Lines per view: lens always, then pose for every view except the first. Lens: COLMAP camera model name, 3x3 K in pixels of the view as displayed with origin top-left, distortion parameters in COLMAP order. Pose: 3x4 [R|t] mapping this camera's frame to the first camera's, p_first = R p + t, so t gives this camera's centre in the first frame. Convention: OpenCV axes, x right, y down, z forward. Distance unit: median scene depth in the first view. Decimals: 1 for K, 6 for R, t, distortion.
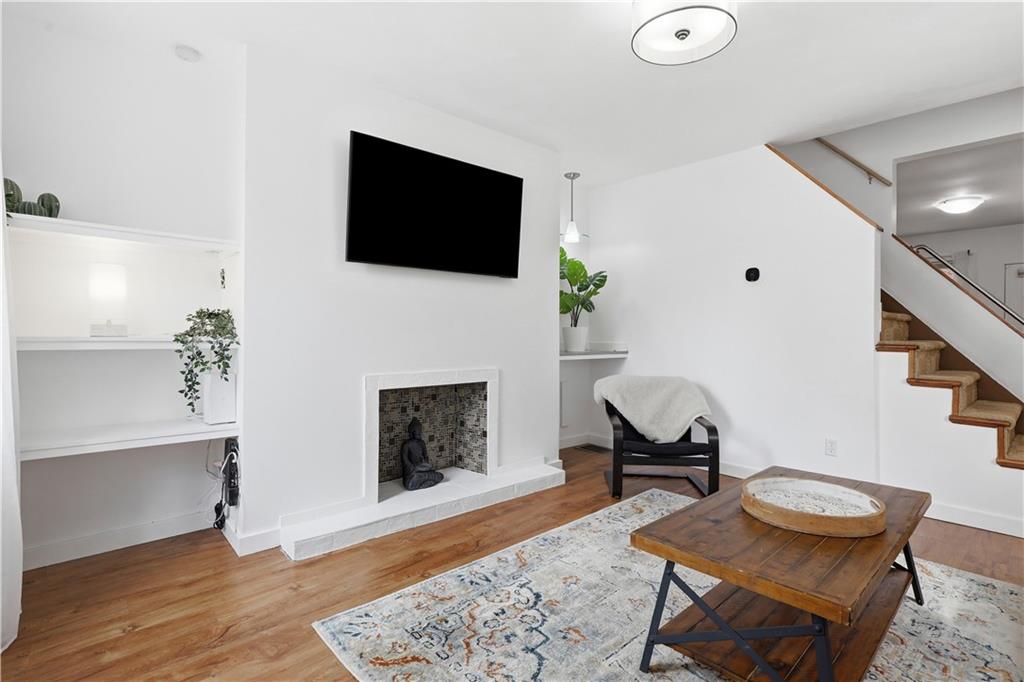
lens RADIAL K [[476.0, 0, 510.8], [0, 476.0, 340.6], [0, 0, 1]] dist [-0.015670, 0.004121]
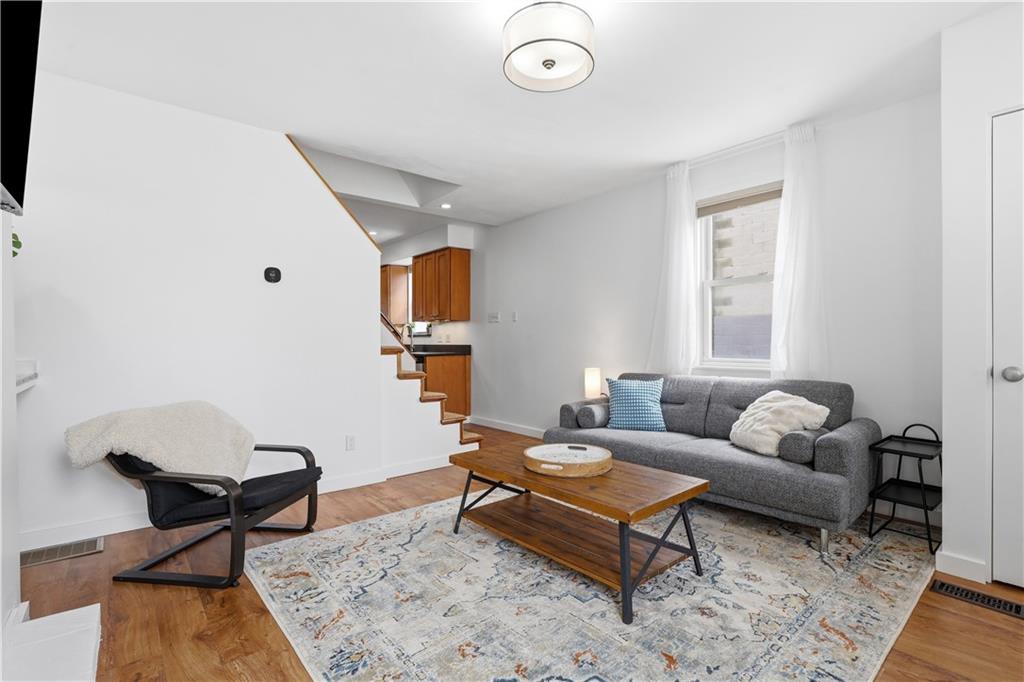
lens RADIAL K [[476.0, 0, 514.3], [0, 476.0, 339.5], [0, 0, 1]] dist [-0.015670, 0.004121]
pose [[0.029576, 0.000304, 0.999562, -0.492301], [0.008397, 0.999965, -0.000552, -0.014152], [-0.999527, 0.008410, 0.029573, 0.657756]]
